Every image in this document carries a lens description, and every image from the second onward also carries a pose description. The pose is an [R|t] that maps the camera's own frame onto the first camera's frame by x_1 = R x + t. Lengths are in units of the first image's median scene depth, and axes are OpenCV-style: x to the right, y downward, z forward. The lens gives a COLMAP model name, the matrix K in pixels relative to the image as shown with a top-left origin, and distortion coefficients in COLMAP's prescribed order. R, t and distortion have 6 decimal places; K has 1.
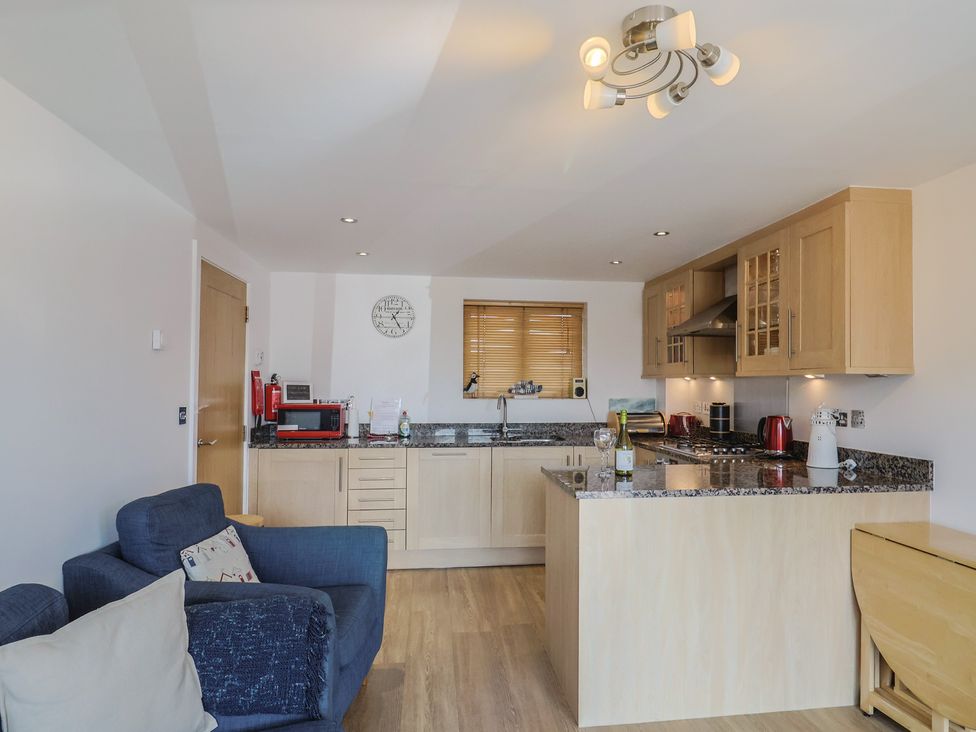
lens RADIAL K [[585.1, 0, 508.6], [0, 585.1, 364.6], [0, 0, 1]] dist [-0.000723, -0.000688]
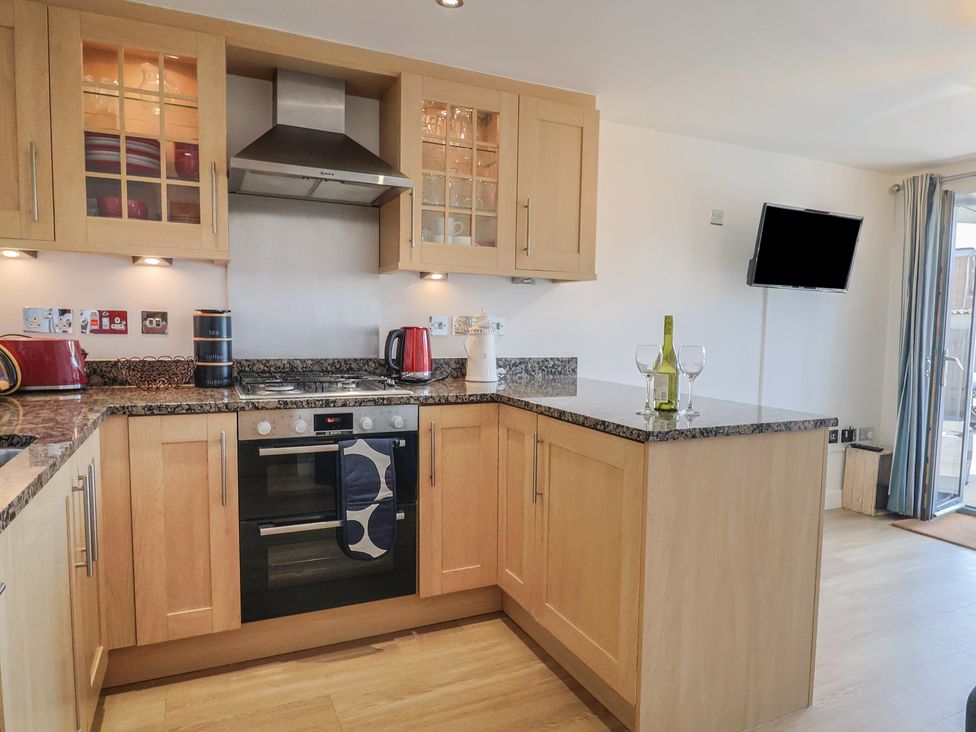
lens RADIAL K [[645.3, 0, 522.4], [0, 645.3, 379.7], [0, 0, 1]] dist [-0.003117, -0.004663]
pose [[-0.328741, -0.091632, 0.939964, -0.275249], [-0.053861, 0.995481, 0.078207, 0.061972], [-0.942883, -0.024917, -0.332191, 0.851712]]
